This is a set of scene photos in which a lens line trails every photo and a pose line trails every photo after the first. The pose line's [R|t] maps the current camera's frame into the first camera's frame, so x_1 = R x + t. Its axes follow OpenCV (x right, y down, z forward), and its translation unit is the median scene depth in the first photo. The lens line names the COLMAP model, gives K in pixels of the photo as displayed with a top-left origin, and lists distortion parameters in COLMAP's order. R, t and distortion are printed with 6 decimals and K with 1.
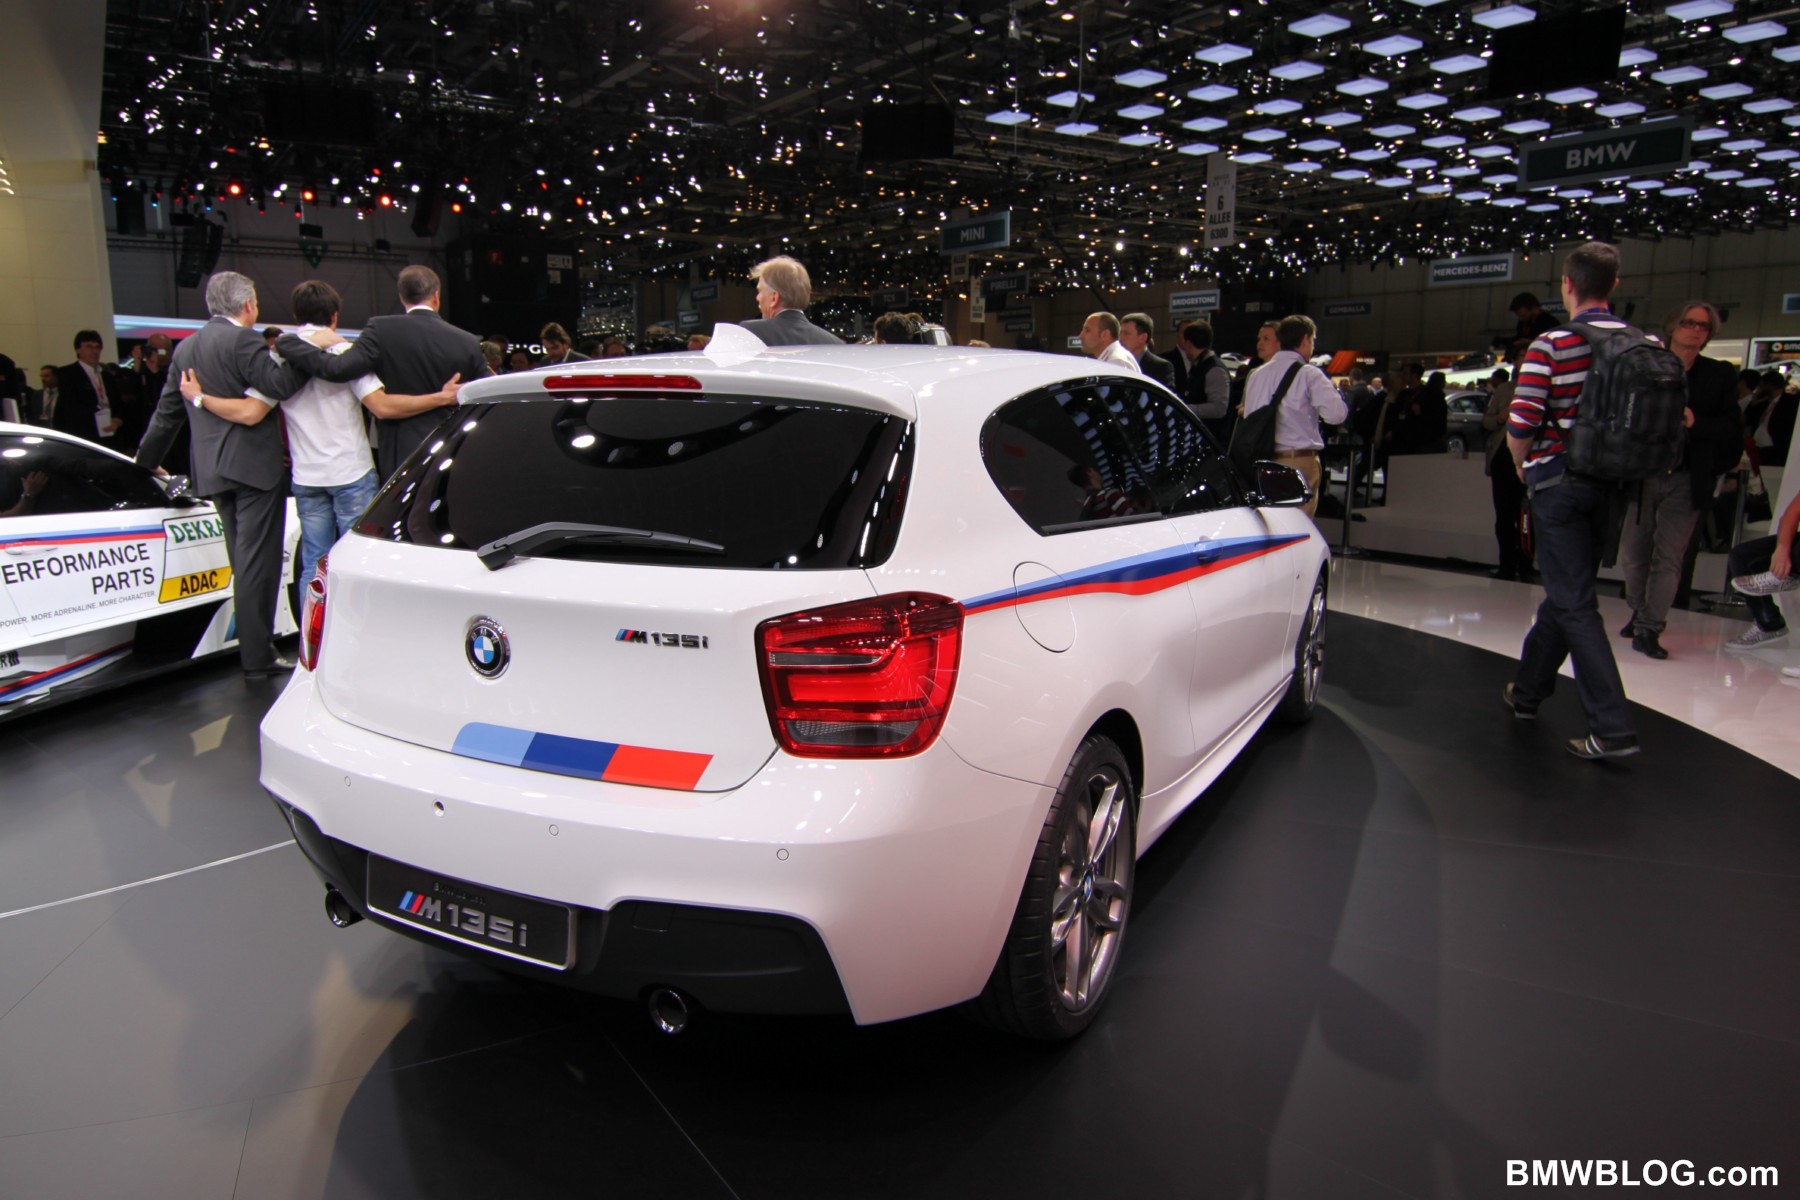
lens RADIAL K [[1193.7, 0, 896.8], [0, 1193.7, 605.8], [0, 0, 1]] dist [0.004150, -0.019318]
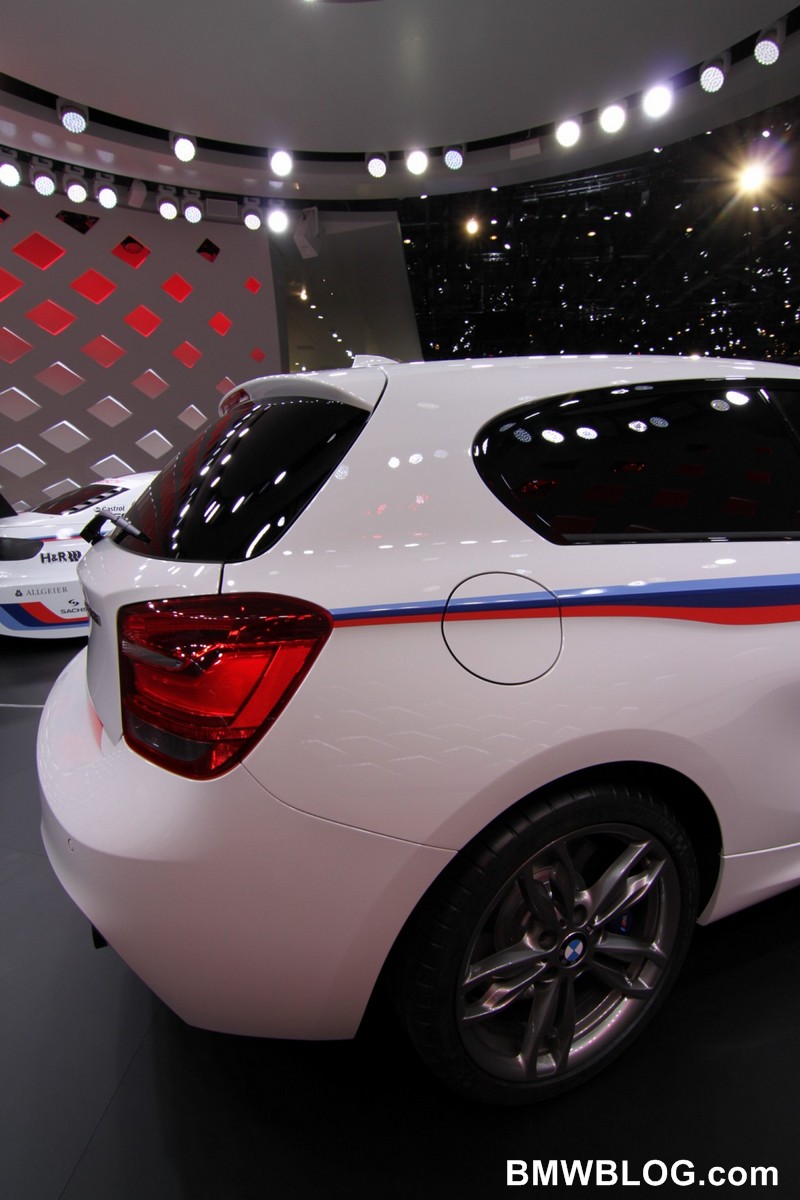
lens RADIAL K [[609.1, 0, 404.0], [0, 609.1, 599.3], [0, 0, 1]] dist [-0.010855, -0.006738]
pose [[0.792640, 0.106352, -0.600342, 0.016601], [-0.086190, 0.994326, 0.062349, -0.002023], [0.603567, 0.002323, 0.797309, 0.031812]]
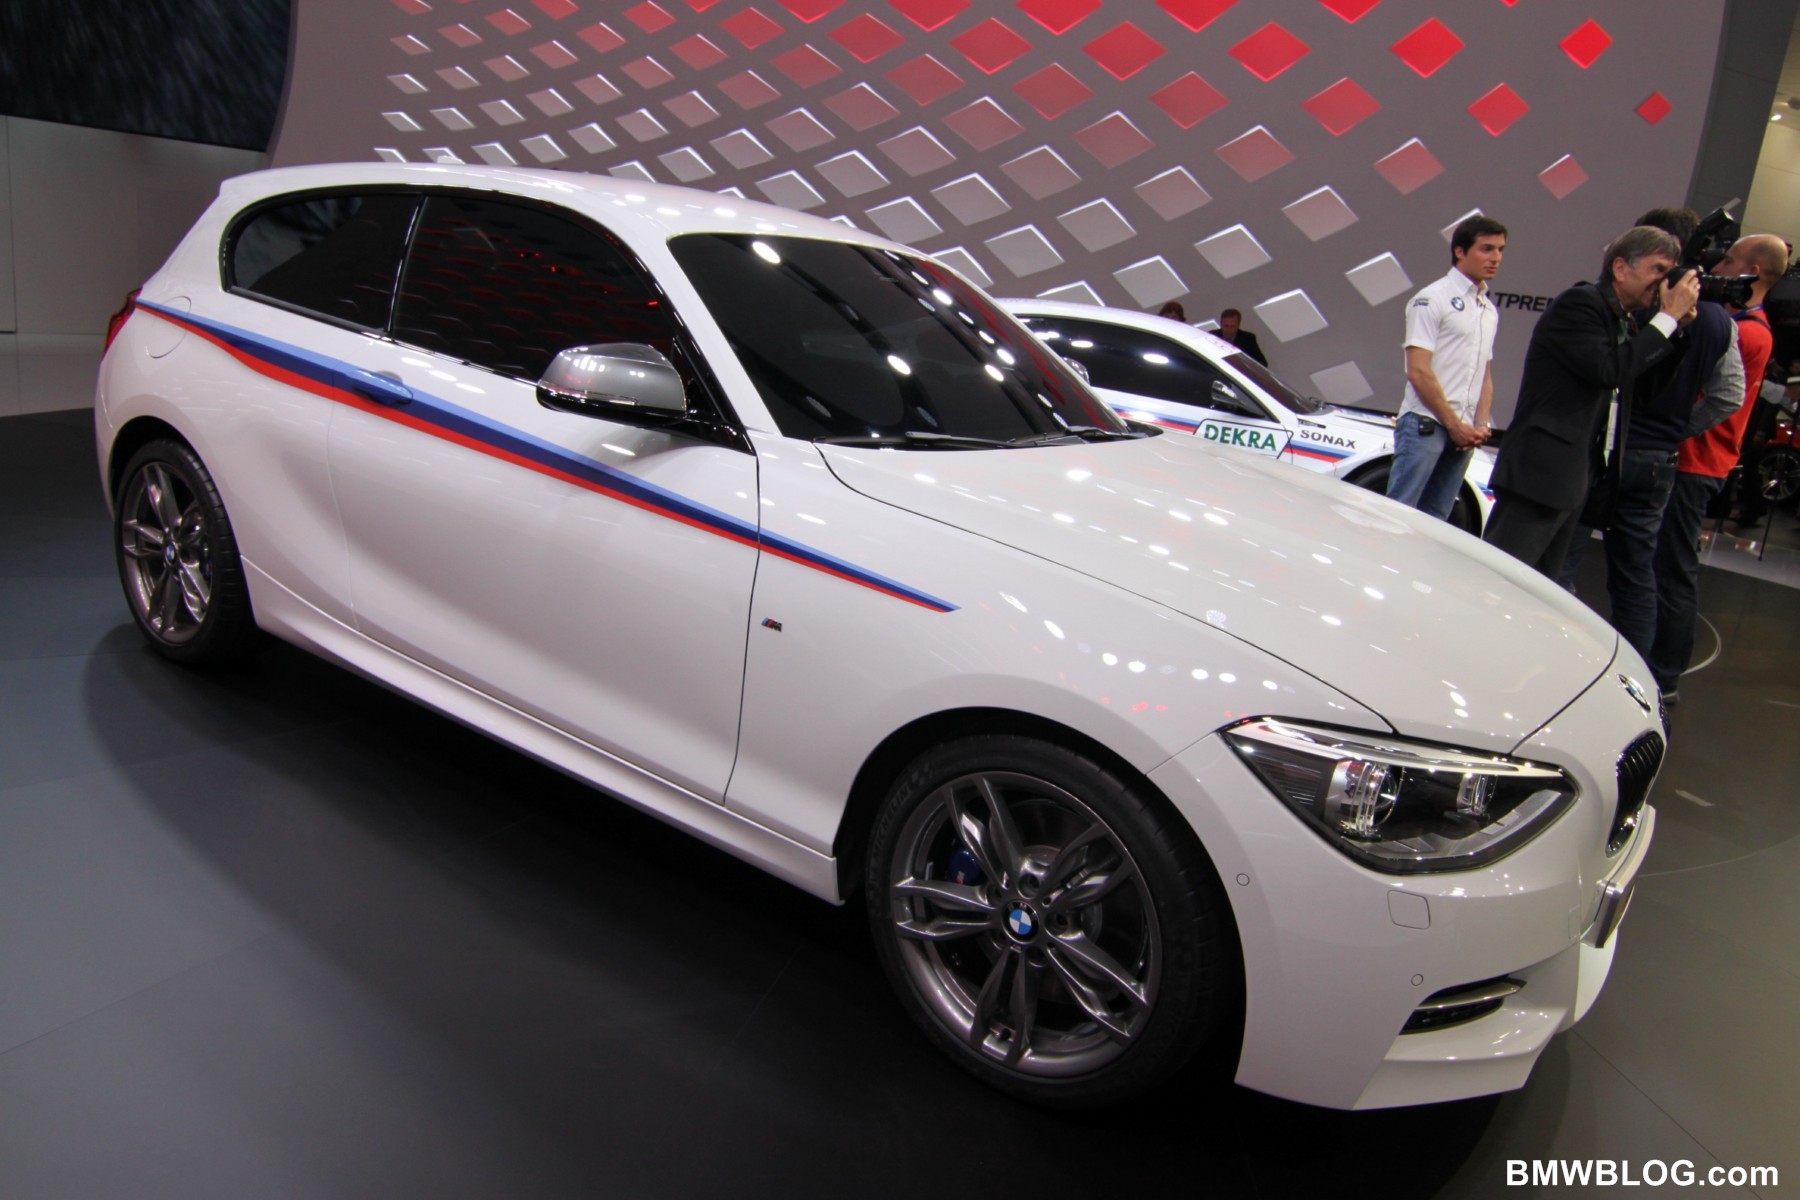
lens RADIAL K [[1287.4, 0, 893.1], [0, 1287.4, 603.2], [0, 0, 1]] dist [0.007198, -0.024191]
pose [[-0.128959, 0.232401, -0.964033, 0.080934], [-0.289833, 0.920868, 0.260766, -0.017838], [0.948349, 0.313036, -0.051396, 0.103309]]
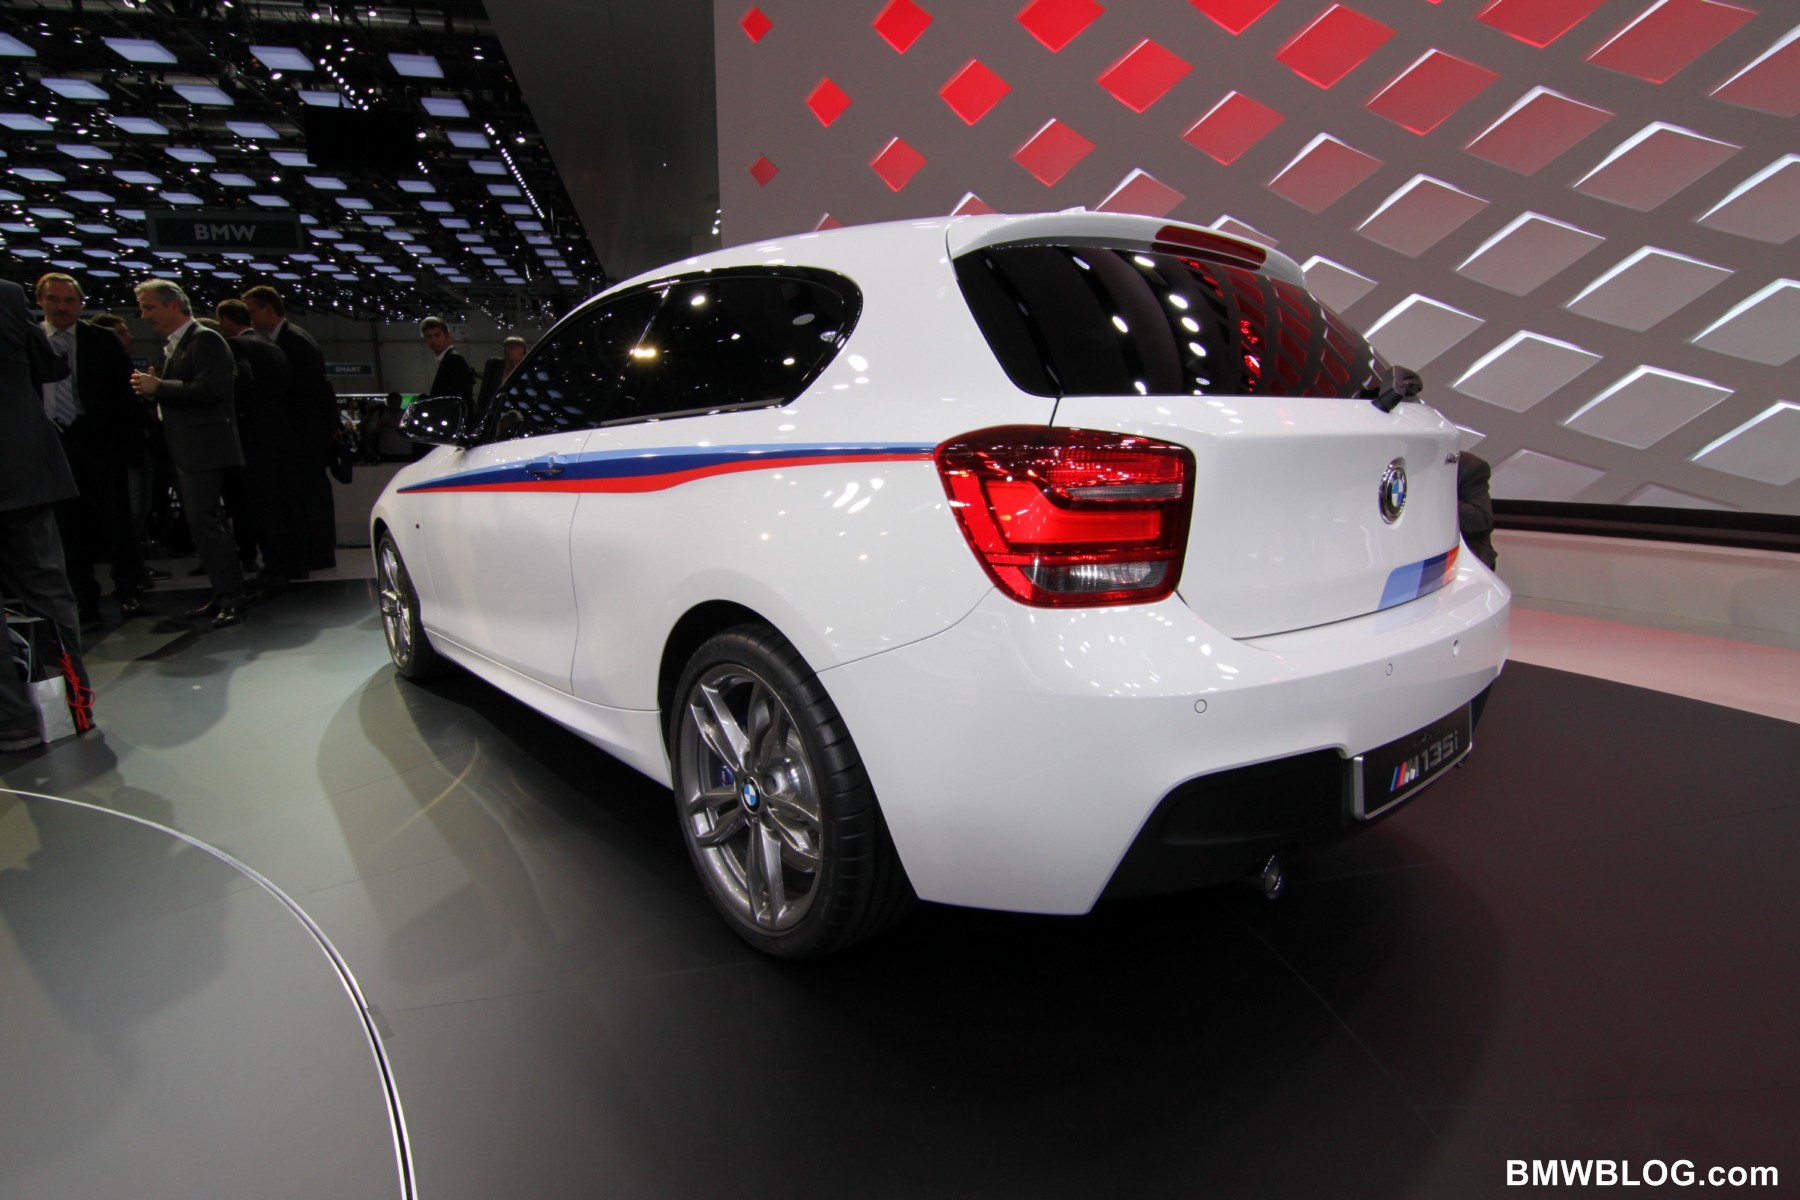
lens RADIAL K [[913.7, 0, 901.8], [0, 913.7, 605.8], [0, 0, 1]] dist [-0.010855, -0.006738]
pose [[0.349825, -0.180585, 0.919245, -0.056980], [0.176476, 0.976380, 0.124650, -0.001818], [-0.920043, 0.118619, 0.373431, 0.052519]]
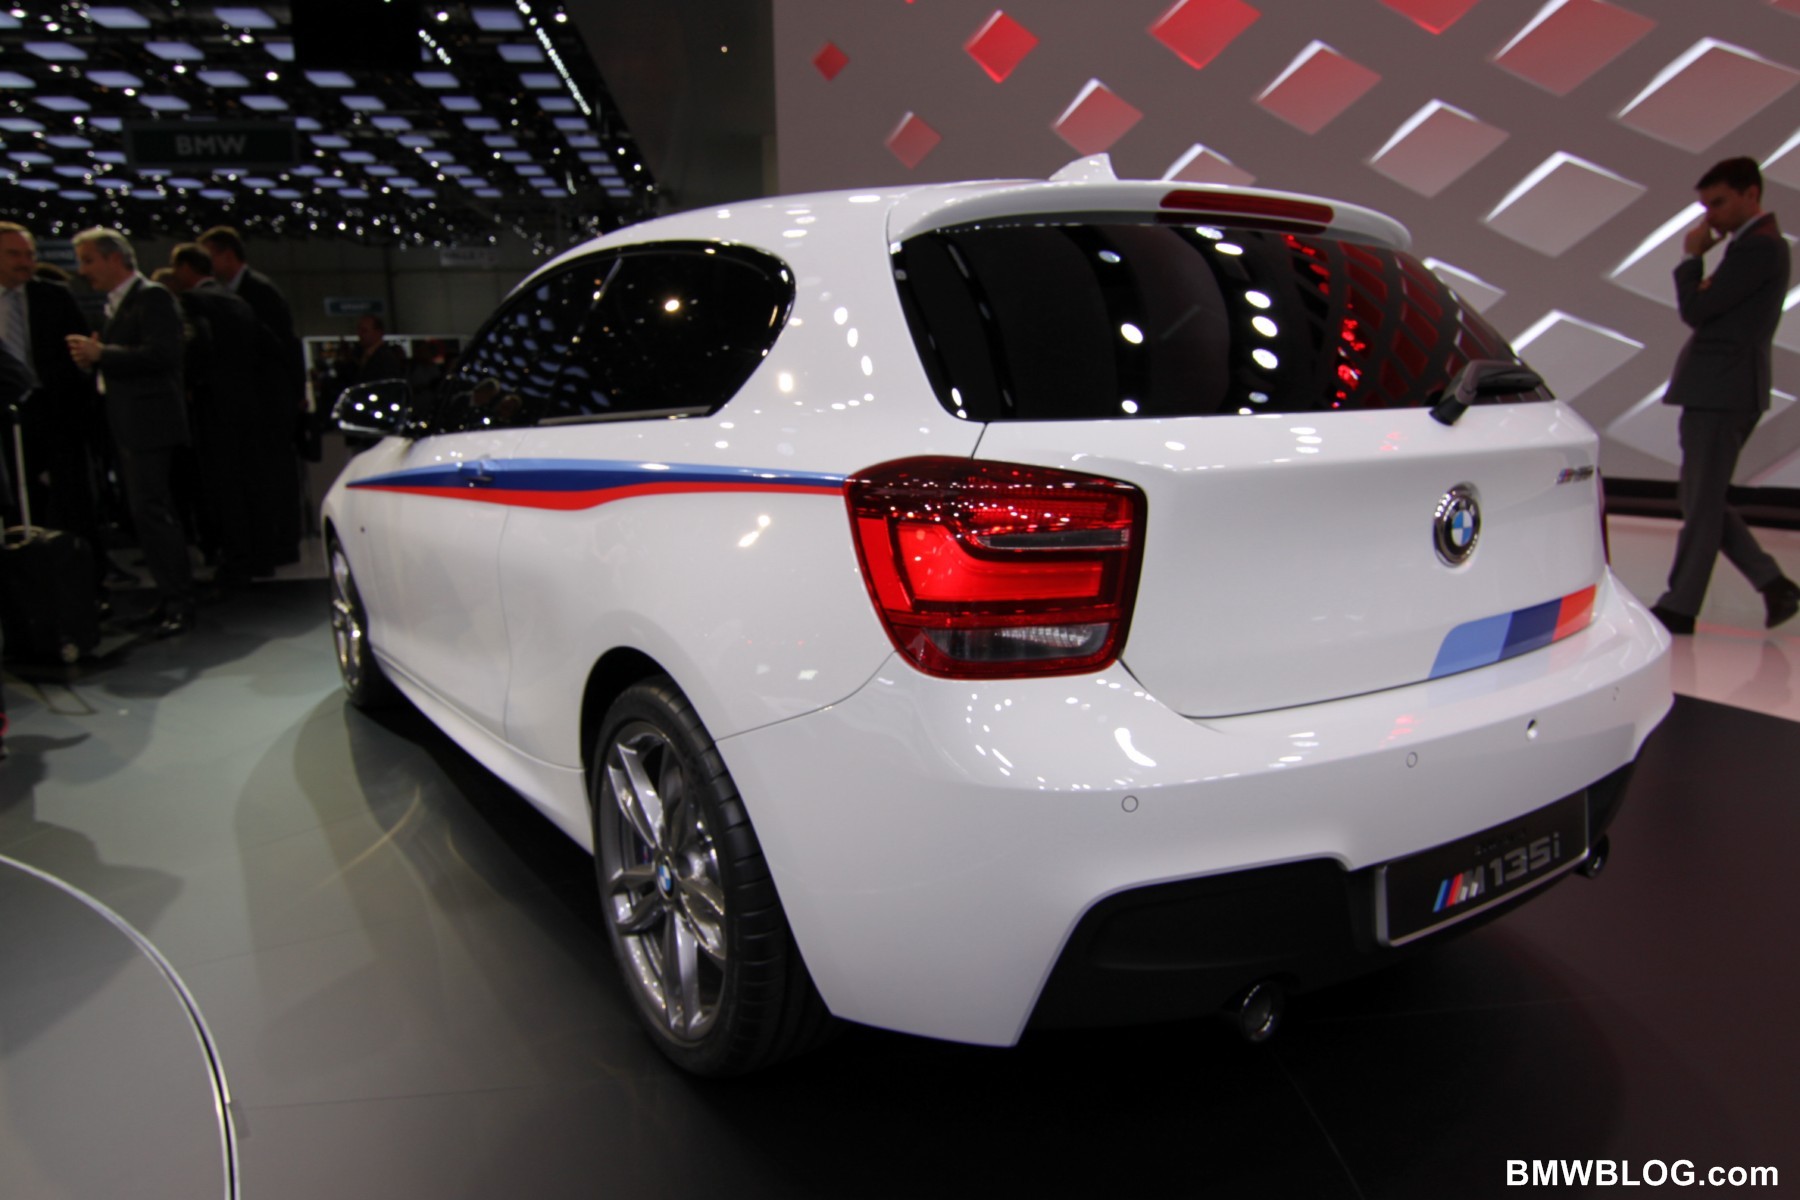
lens RADIAL K [[1194.7, 0, 897.8], [0, 1194.7, 604.0], [0, 0, 1]] dist [-0.000202, -0.014317]
pose [[0.459868, -0.173245, 0.870923, -0.056760], [0.175564, 0.979162, 0.102074, -0.002759], [-0.870459, 0.105962, 0.480701, 0.045119]]
